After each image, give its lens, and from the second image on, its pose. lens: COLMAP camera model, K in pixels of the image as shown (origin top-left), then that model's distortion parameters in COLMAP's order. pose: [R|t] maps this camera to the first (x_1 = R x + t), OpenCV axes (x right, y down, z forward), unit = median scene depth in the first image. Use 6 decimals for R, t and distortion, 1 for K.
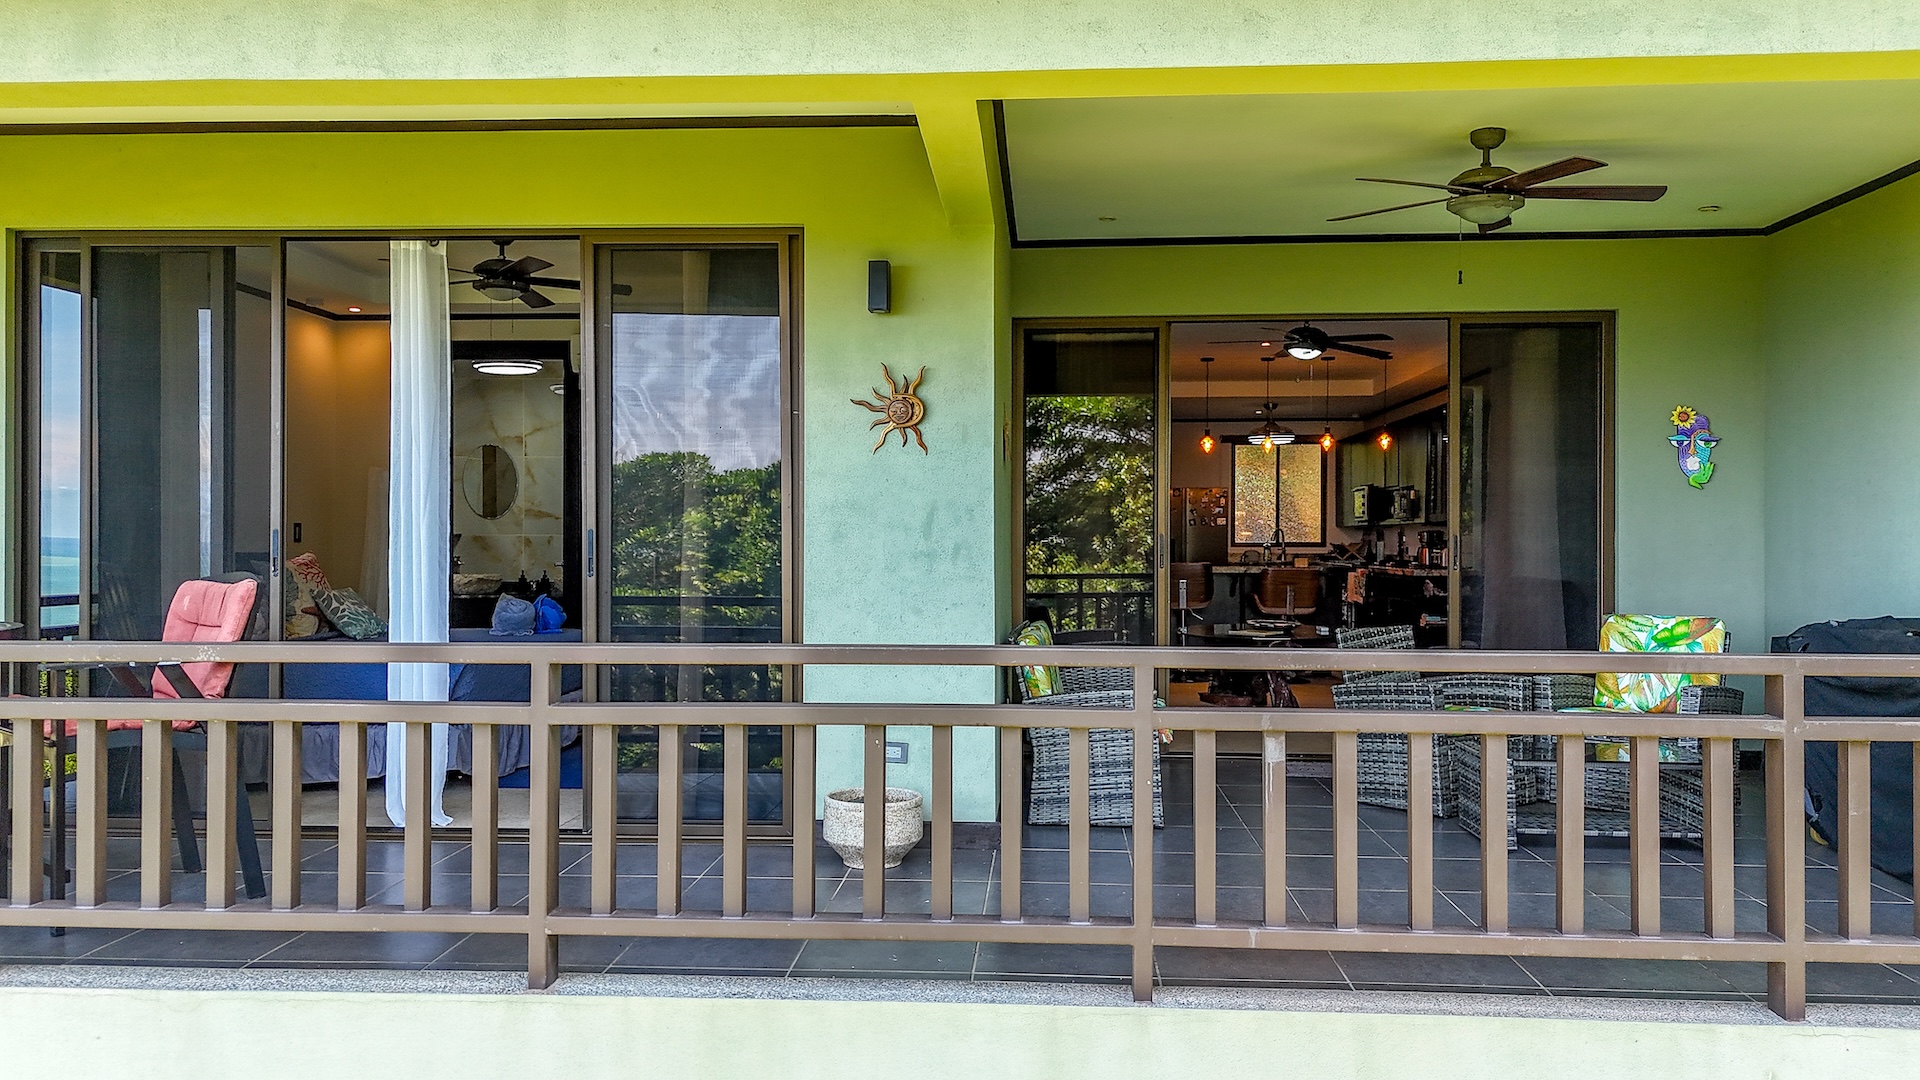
lens RADIAL K [[1329.3, 0, 960.5], [0, 1329.3, 539.2], [0, 0, 1]] dist [0.008127, 0.000931]
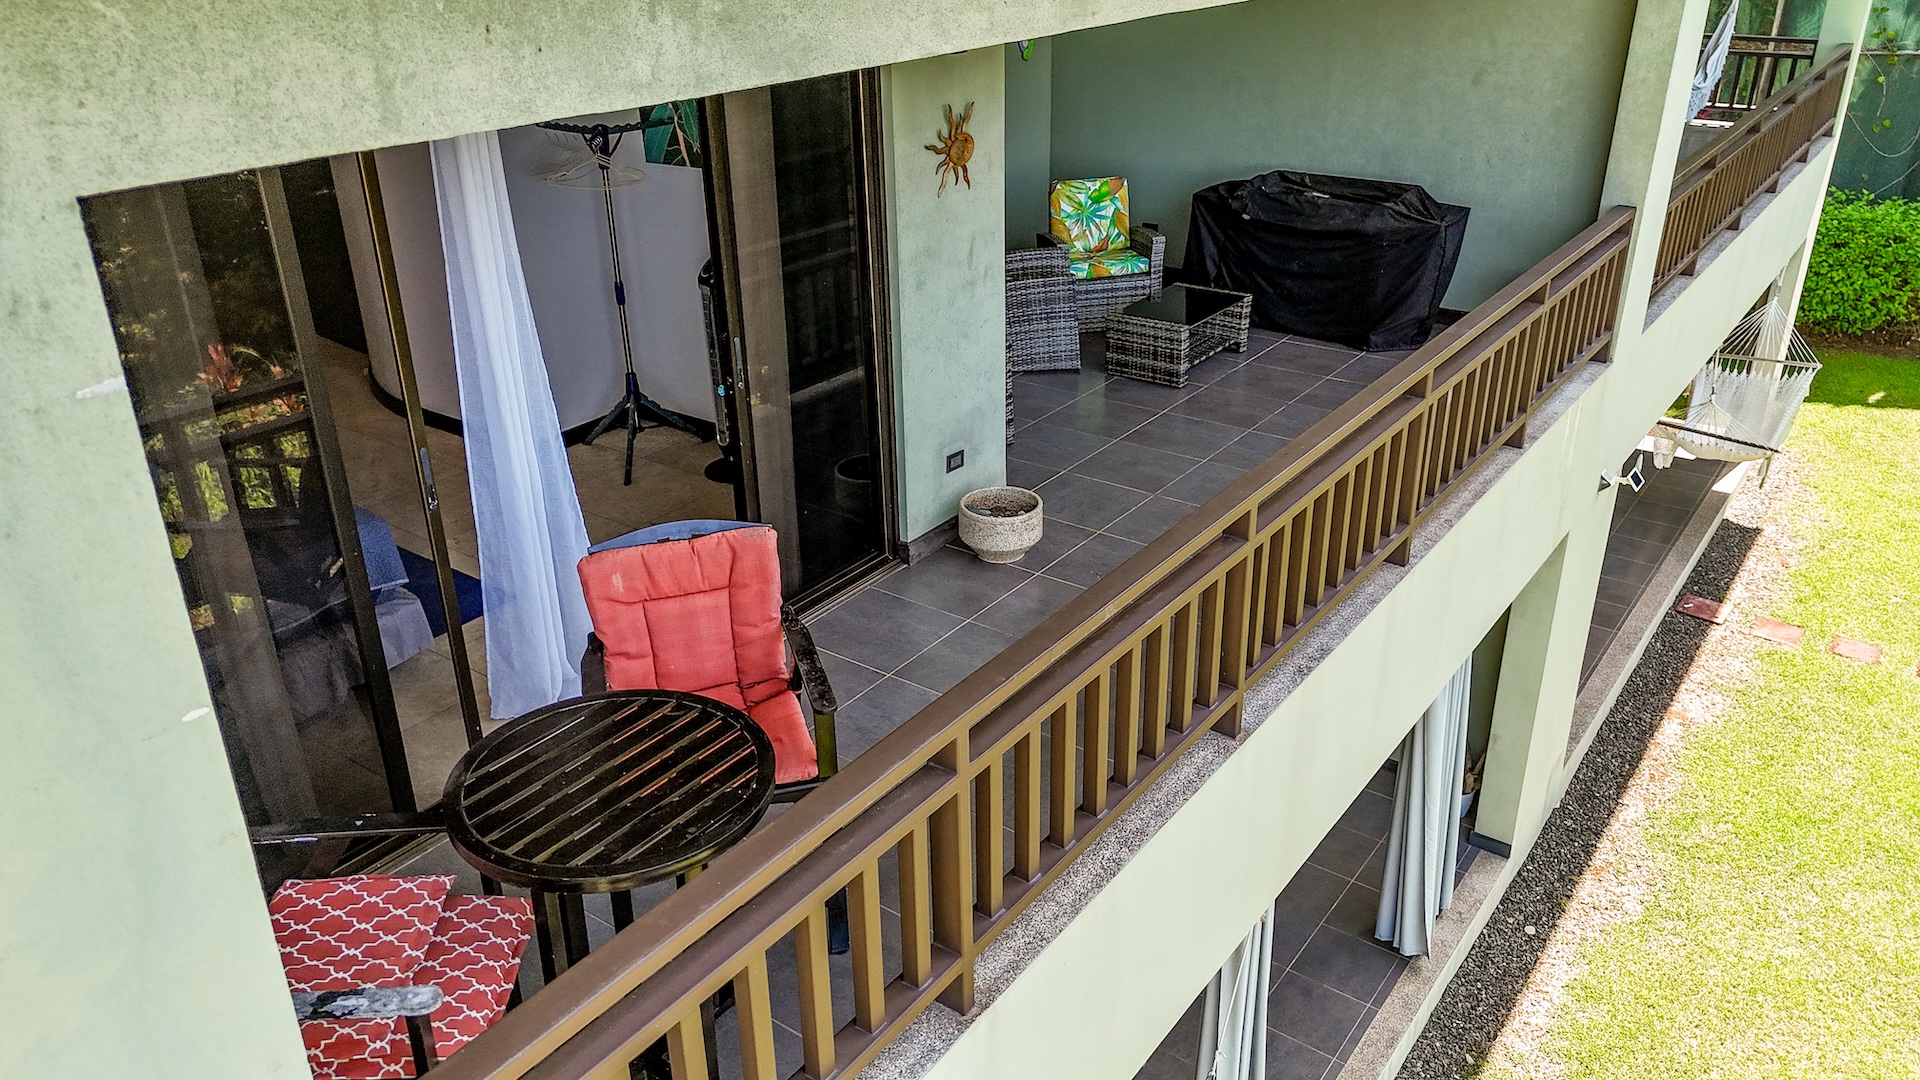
lens RADIAL K [[1413.6, 0, 961.6], [0, 1413.6, 539.0], [0, 0, 1]] dist [-0.000036, -0.000021]
pose [[0.537592, -0.368619, 0.758363, -0.970121], [0.012011, 0.902638, 0.430233, -0.292574], [-0.843119, -0.222181, 0.489679, 0.398438]]
